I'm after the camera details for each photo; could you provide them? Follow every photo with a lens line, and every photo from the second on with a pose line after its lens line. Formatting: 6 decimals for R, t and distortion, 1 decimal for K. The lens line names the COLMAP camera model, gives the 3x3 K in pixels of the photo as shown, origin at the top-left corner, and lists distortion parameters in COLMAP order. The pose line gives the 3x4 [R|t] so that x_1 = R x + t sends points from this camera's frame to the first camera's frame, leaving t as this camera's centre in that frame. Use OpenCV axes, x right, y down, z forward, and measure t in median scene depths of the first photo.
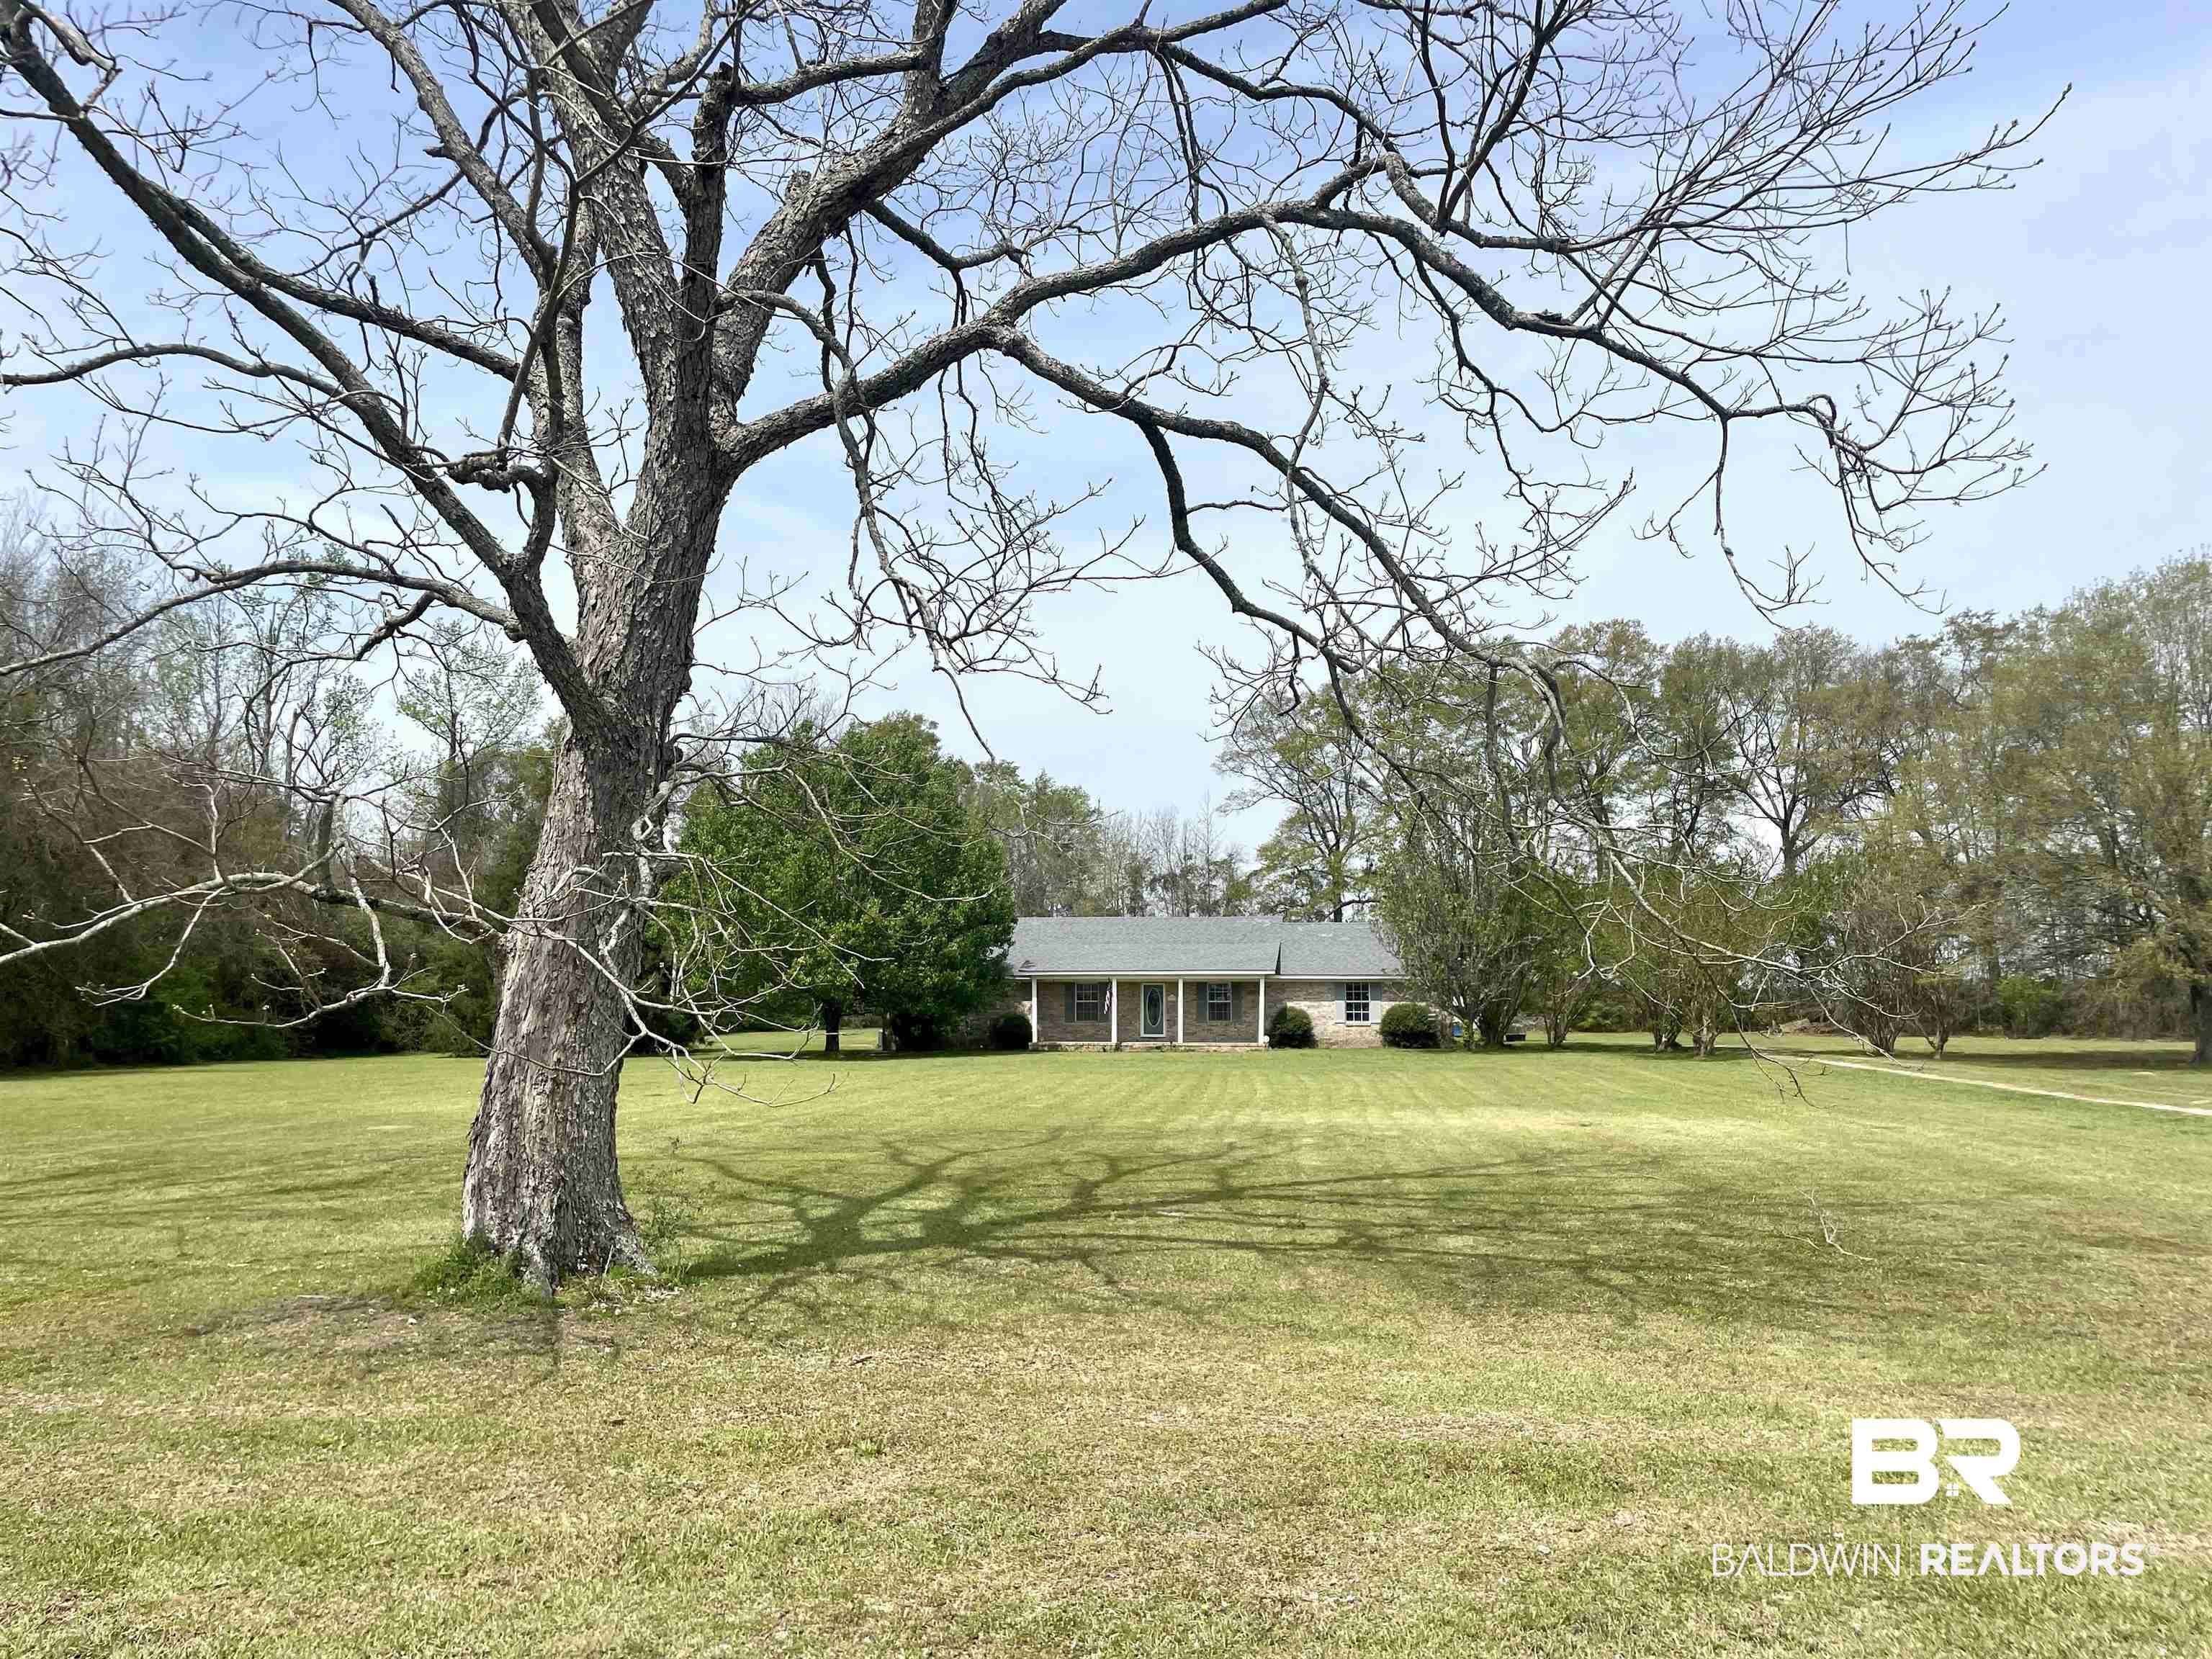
lens RADIAL K [[1674.7, 0, 1112.0], [0, 1674.7, 830.2], [0, 0, 1]] dist [0.089044, -0.112215]
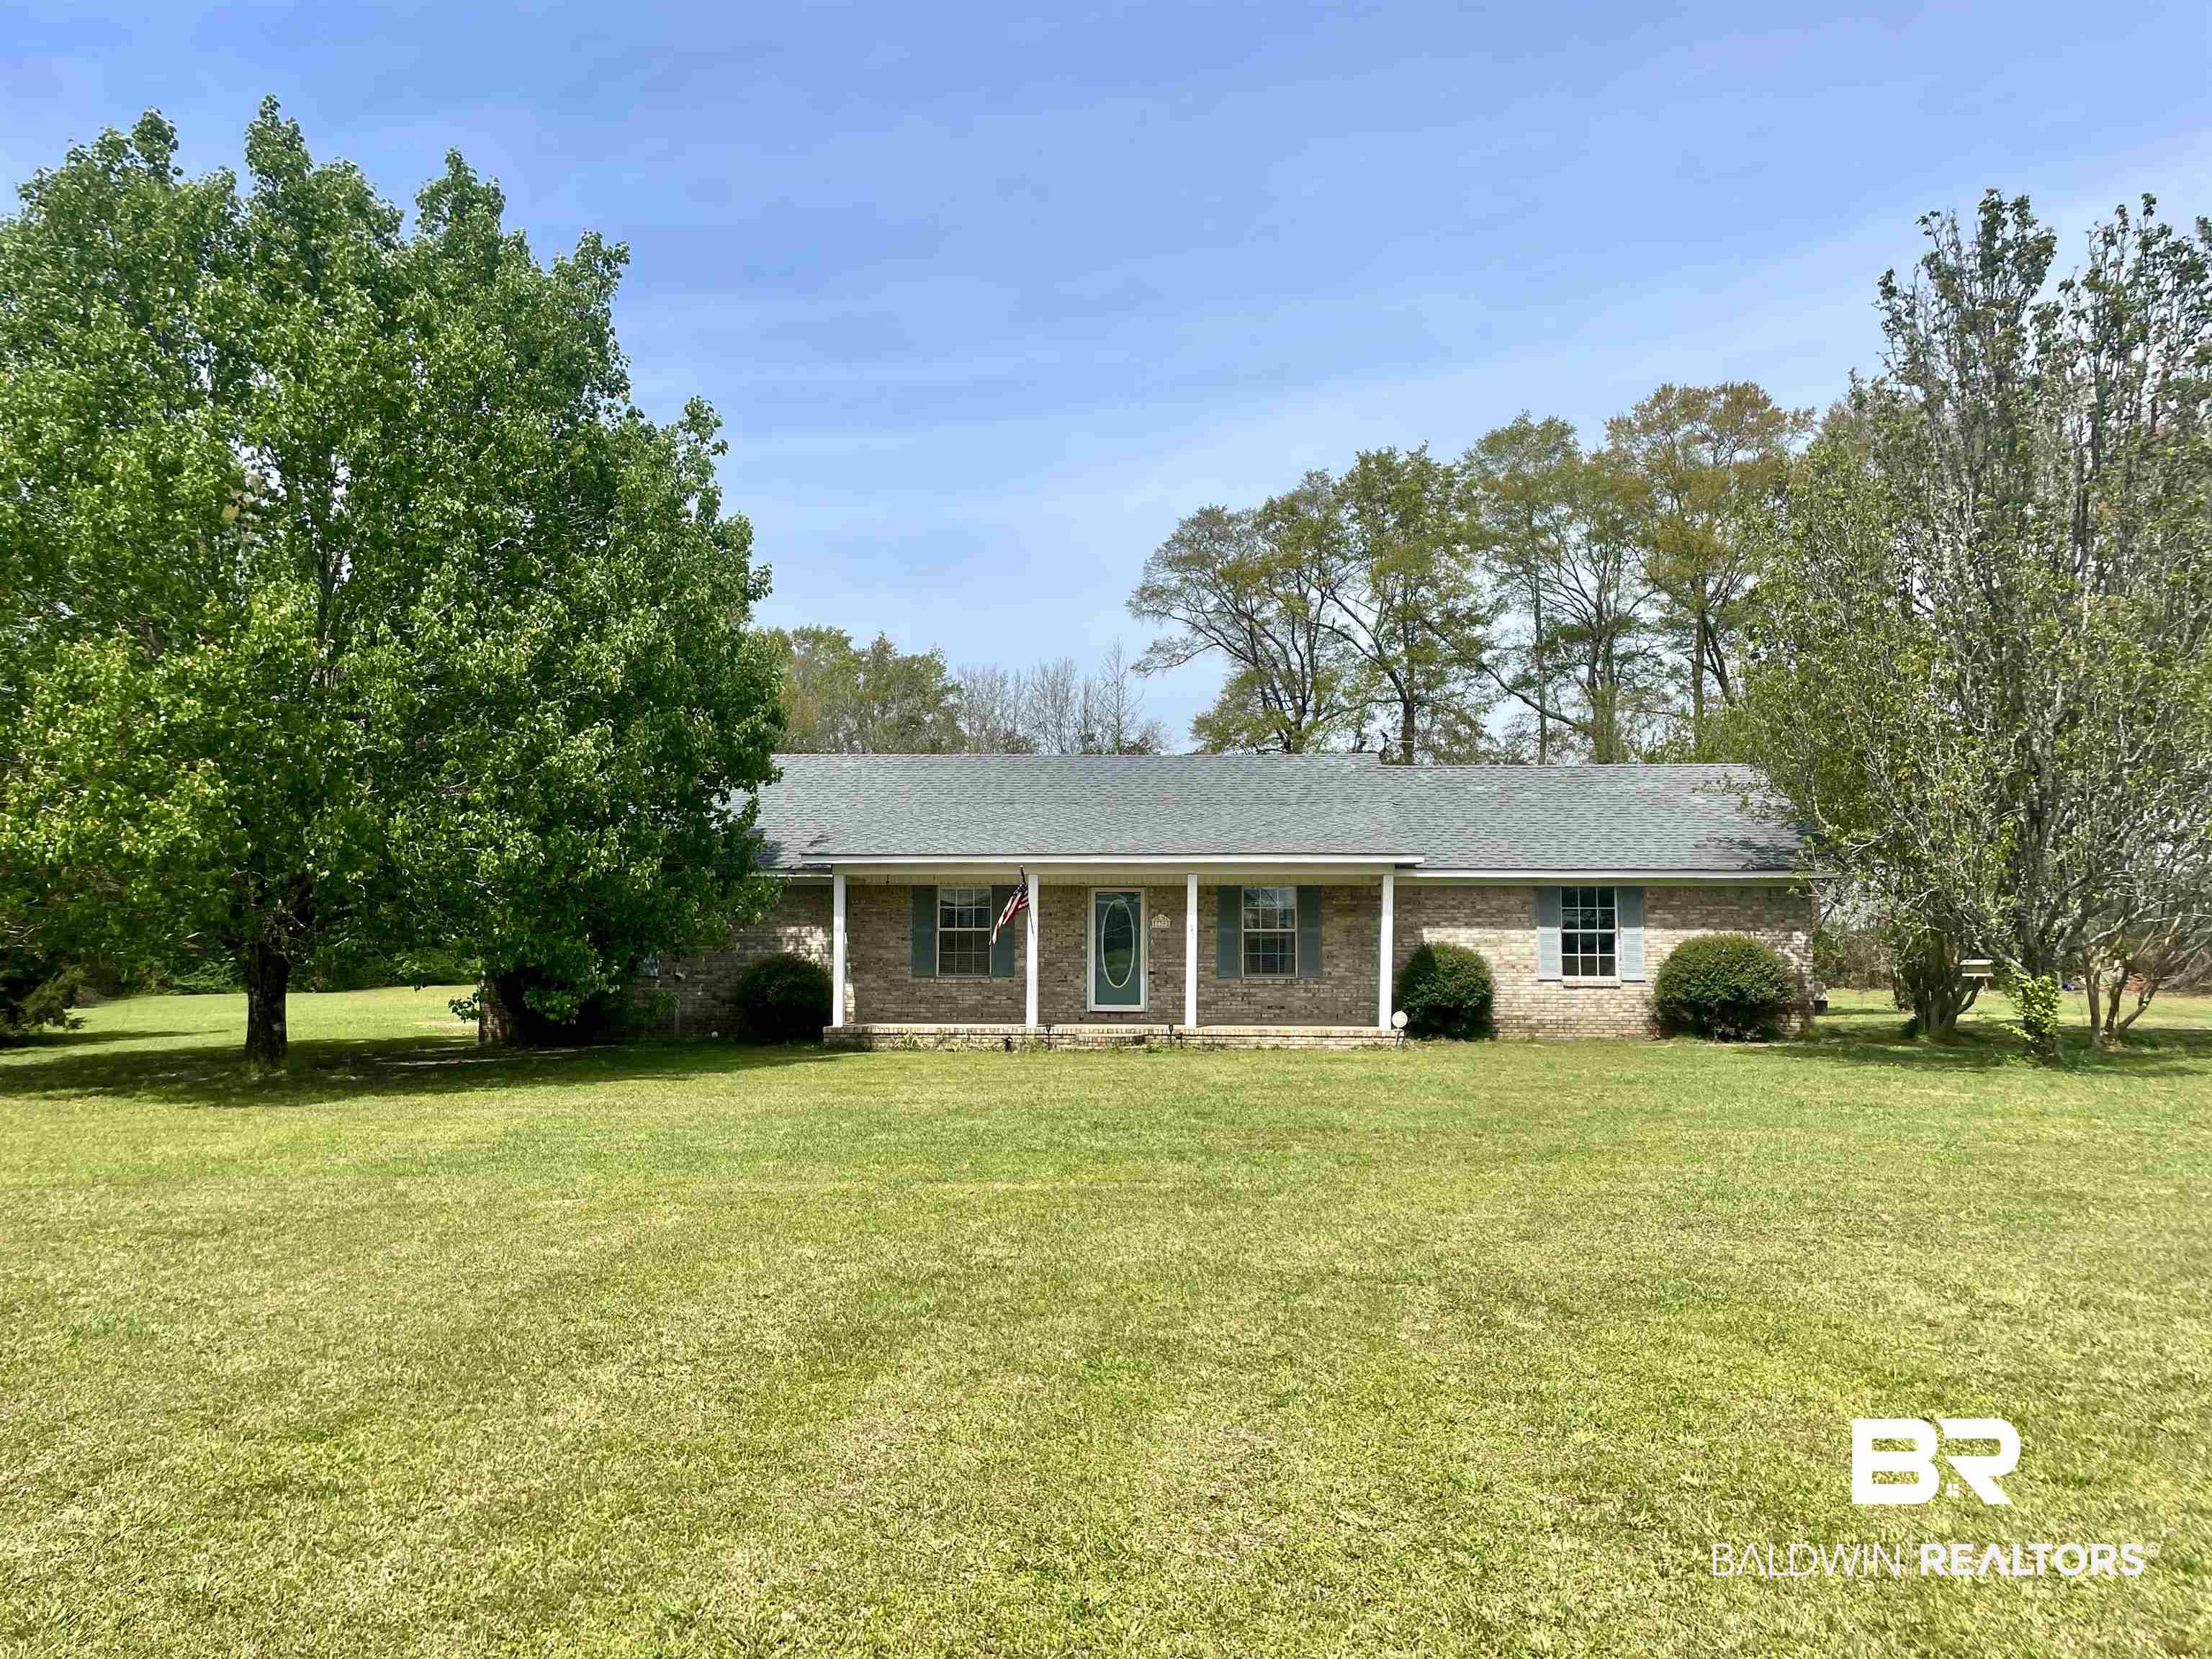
lens RADIAL K [[1674.7, 0, 1149.9], [0, 1674.7, 900.0], [0, 0, 1]] dist [0.089044, -0.112215]
pose [[0.993688, 0.003792, 0.112116, -0.016250], [-0.012225, 0.997137, 0.074625, 0.062889], [-0.111512, -0.075524, 0.990889, 0.580358]]
